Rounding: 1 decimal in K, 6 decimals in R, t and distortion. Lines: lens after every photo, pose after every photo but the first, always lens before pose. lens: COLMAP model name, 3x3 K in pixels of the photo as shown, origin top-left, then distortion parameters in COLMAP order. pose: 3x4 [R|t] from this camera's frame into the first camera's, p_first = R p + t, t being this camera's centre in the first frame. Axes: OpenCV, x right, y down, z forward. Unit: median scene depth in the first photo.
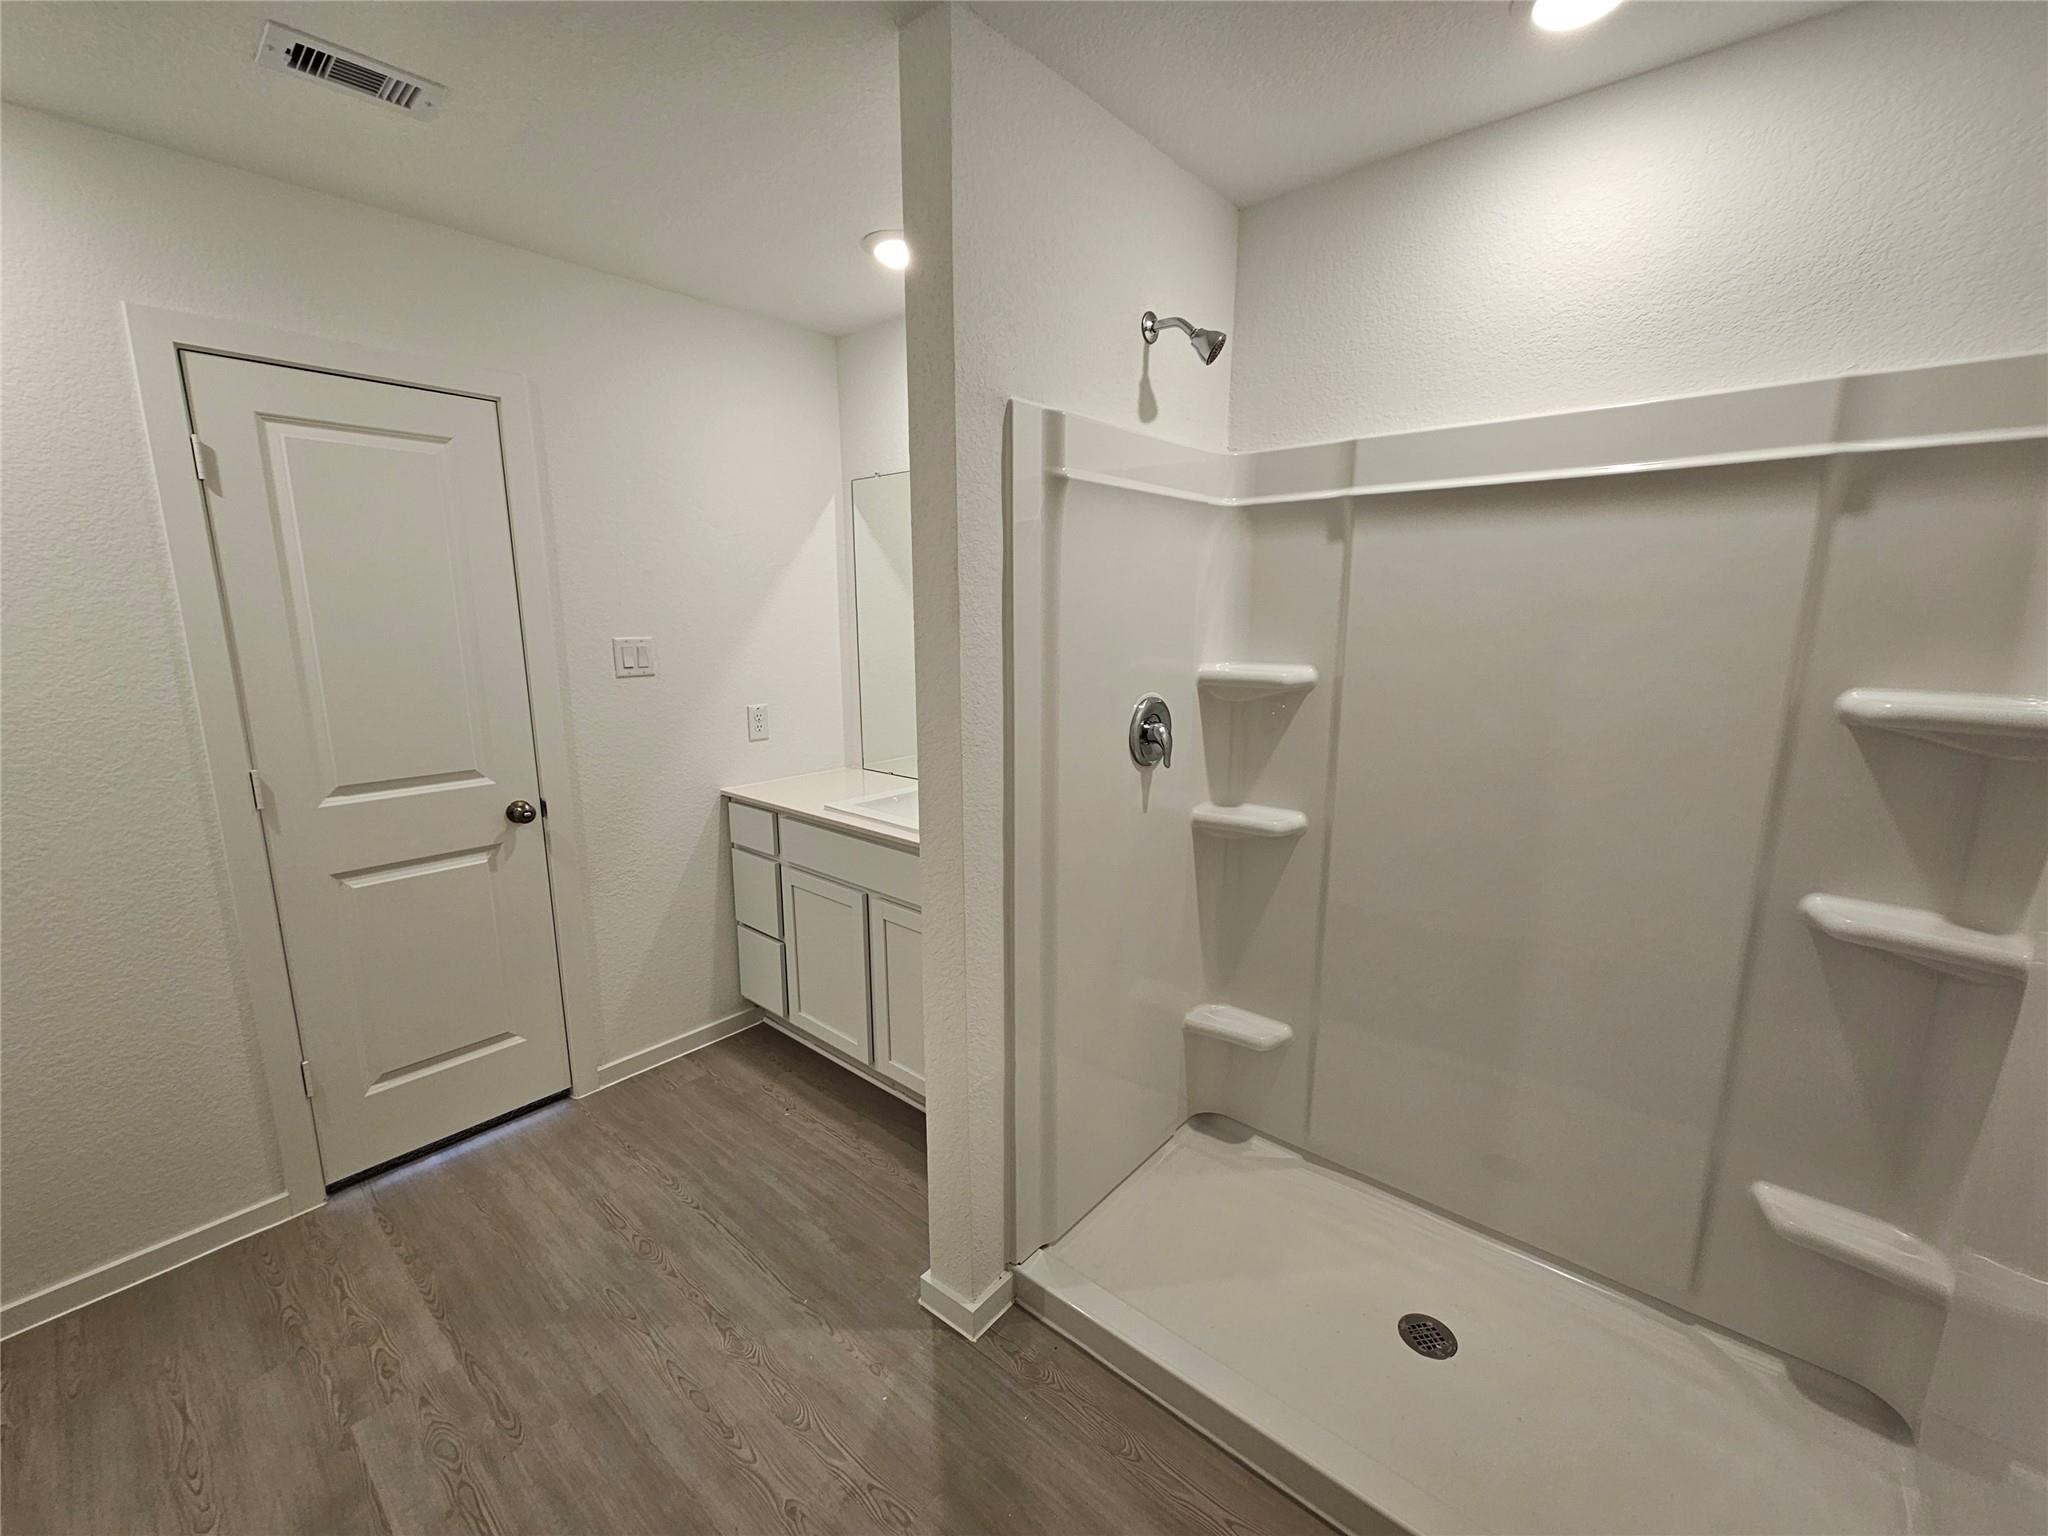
lens RADIAL K [[842.7, 0, 1034.2], [0, 842.7, 783.7], [0, 0, 1]] dist [-0.004413, 0.000713]
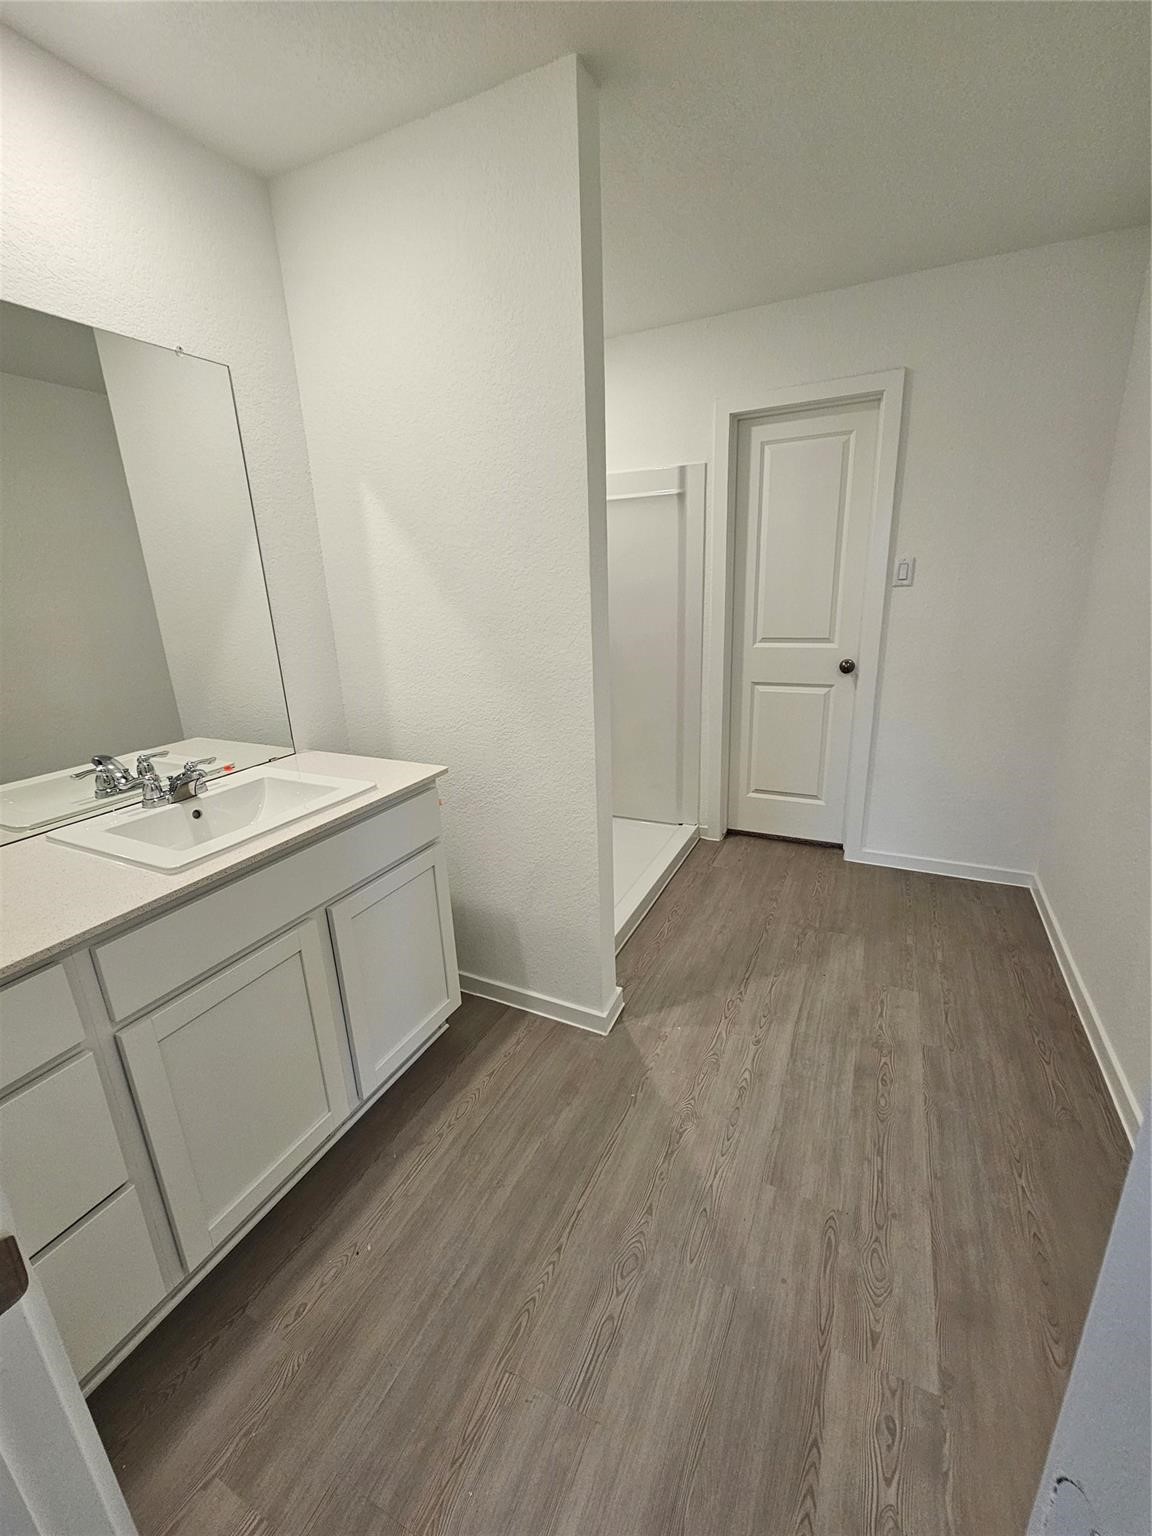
lens RADIAL K [[632.0, 0, 570.6], [0, 632.0, 761.4], [0, 0, 1]] dist [-0.004413, 0.000713]
pose [[-0.246613, -0.266740, 0.931682, -1.051028], [0.230977, 0.917493, 0.323816, -0.182707], [-0.941187, 0.295054, -0.164654, 1.153745]]
